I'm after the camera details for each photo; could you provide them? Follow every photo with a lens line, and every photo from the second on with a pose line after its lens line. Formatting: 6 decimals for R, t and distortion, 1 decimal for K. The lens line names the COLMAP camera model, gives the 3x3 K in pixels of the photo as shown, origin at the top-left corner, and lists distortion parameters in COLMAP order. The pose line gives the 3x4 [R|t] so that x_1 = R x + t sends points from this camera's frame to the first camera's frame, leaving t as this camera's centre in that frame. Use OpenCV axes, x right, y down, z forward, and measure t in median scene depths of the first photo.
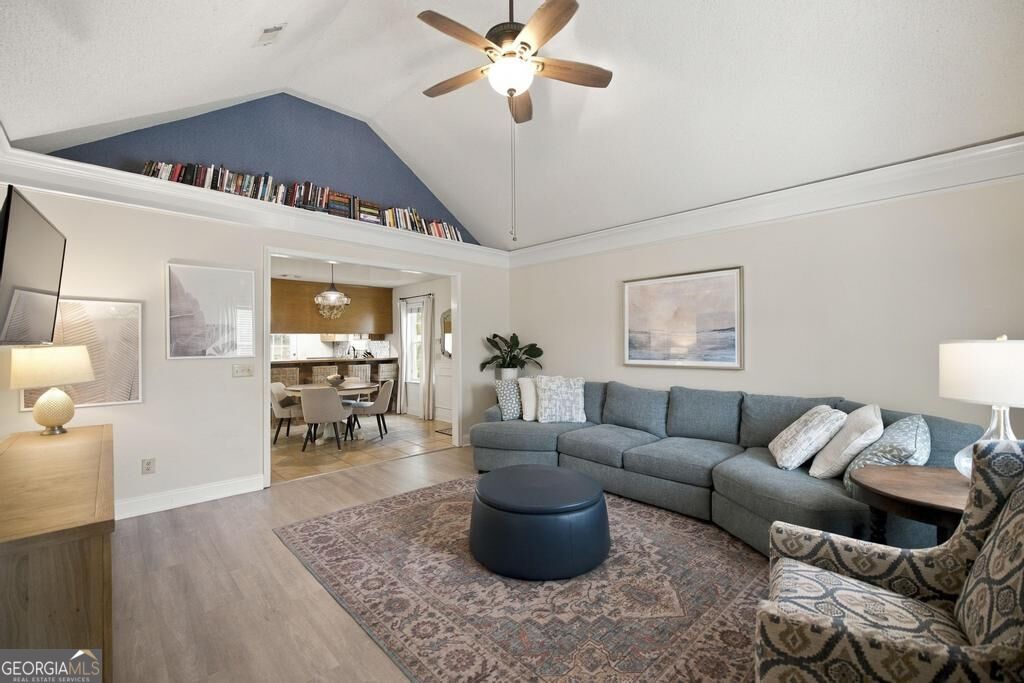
lens RADIAL K [[434.9, 0, 516.0], [0, 434.9, 341.5], [0, 0, 1]] dist [0.003713, 0.000193]
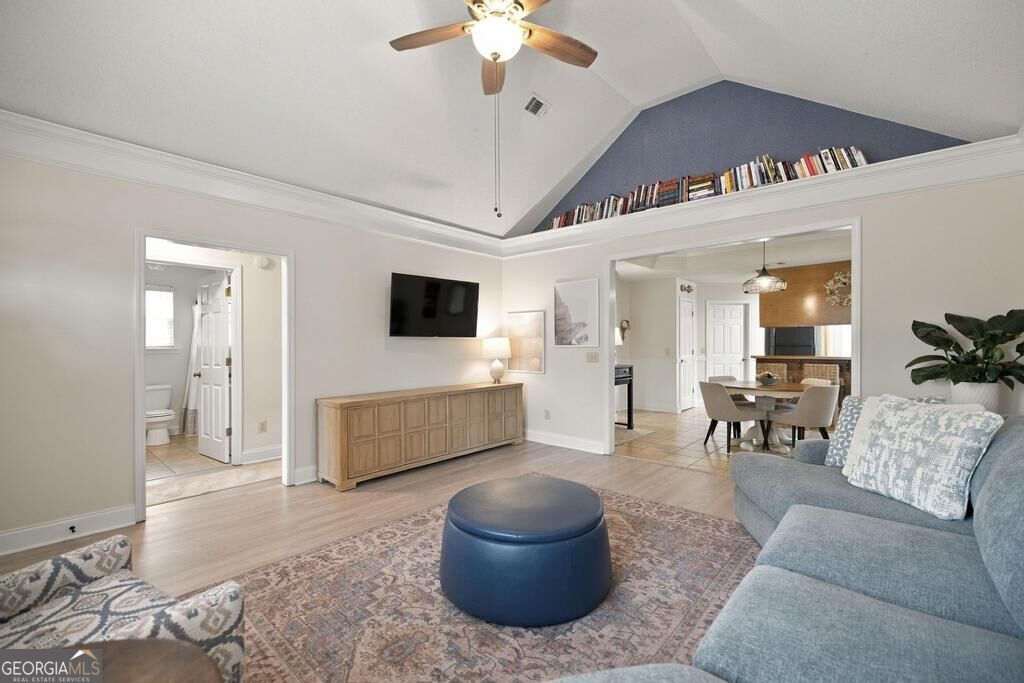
lens RADIAL K [[434.9, 0, 517.6], [0, 434.9, 345.5], [0, 0, 1]] dist [0.003713, 0.000193]
pose [[0.092741, 0.007193, -0.995664, 0.611699], [0.006137, 0.999951, 0.007796, 0.019499], [0.995671, -0.006833, 0.092692, 0.644392]]
